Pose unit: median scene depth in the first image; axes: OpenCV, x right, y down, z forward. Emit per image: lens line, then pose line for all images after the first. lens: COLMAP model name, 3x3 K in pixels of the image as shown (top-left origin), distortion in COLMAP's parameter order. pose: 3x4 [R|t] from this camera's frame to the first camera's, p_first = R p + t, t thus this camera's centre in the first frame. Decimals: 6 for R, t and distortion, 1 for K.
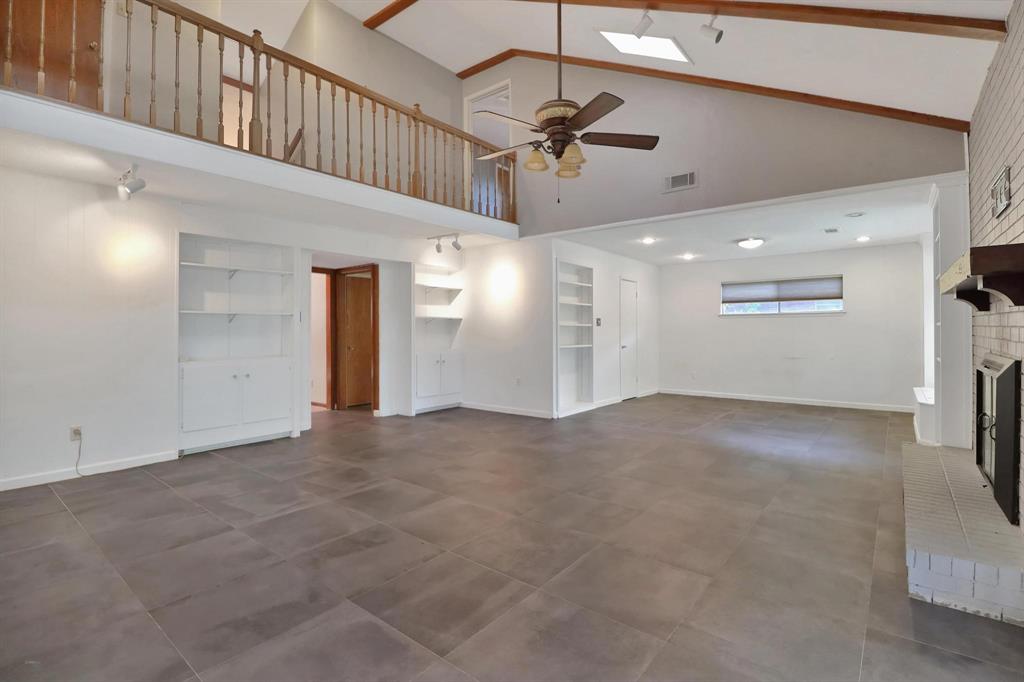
lens RADIAL K [[478.9, 0, 509.9], [0, 478.9, 332.7], [0, 0, 1]] dist [0.009027, -0.002911]
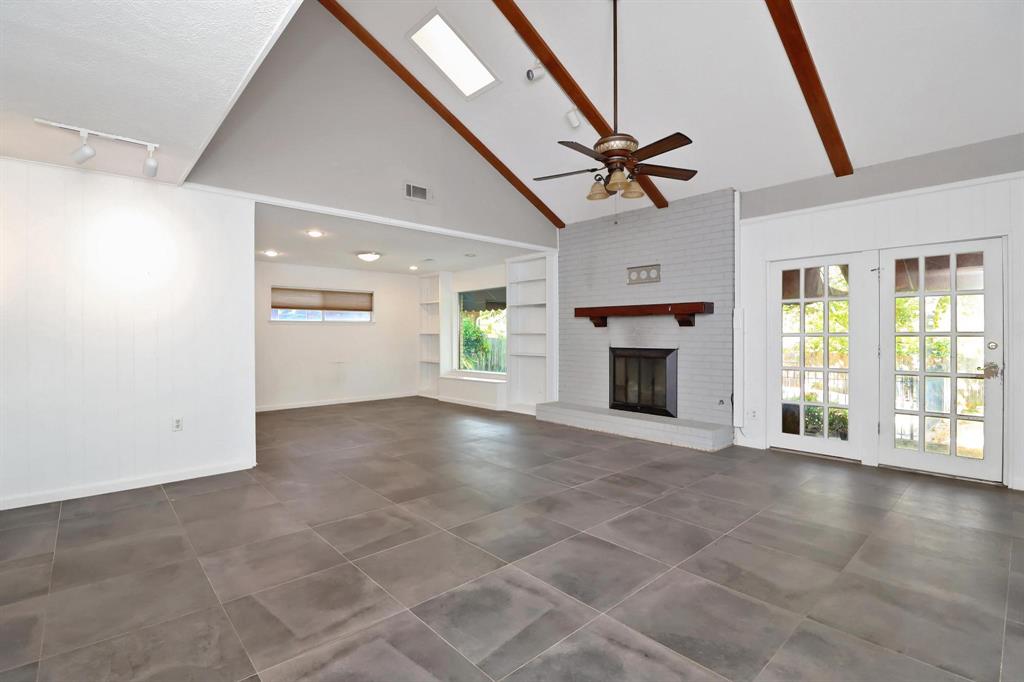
lens RADIAL K [[478.9, 0, 515.0], [0, 478.9, 333.4], [0, 0, 1]] dist [0.009027, -0.002911]
pose [[0.144062, 0.003646, 0.989562, -0.516715], [0.012037, 0.999913, -0.005437, -0.003902], [-0.989495, 0.012694, 0.144005, 0.522514]]
